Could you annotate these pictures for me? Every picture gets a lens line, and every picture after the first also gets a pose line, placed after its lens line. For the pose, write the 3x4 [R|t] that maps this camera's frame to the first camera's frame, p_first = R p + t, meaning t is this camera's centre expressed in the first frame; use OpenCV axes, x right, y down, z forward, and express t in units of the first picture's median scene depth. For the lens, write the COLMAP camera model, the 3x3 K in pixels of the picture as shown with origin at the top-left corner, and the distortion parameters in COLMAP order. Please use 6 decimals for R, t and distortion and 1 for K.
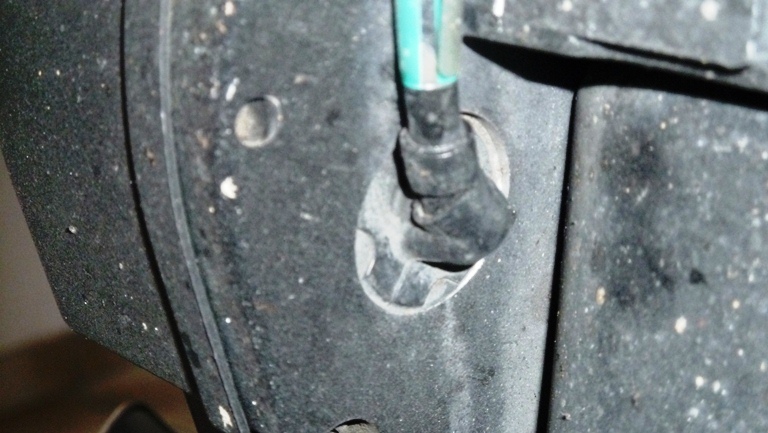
lens RADIAL K [[2025.6, 0, 384.0], [0, 2025.6, 216.5], [0, 0, 1]] dist [0.056006, 0.159553]
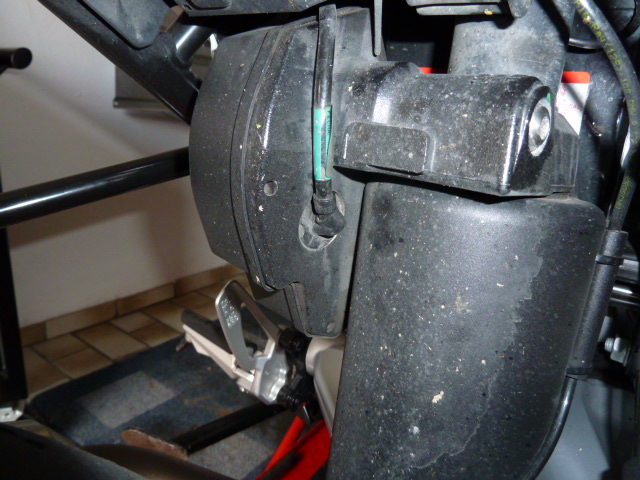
lens RADIAL K [[492.6, 0, 320.0], [0, 492.6, 240.0], [0, 0, 1]] dist [-0.004627, -0.000773]
pose [[0.998760, 0.033447, 0.036886, -0.008491], [-0.032984, 0.999370, -0.013101, 0.043691], [-0.037301, 0.011868, 0.999234, 0.193320]]
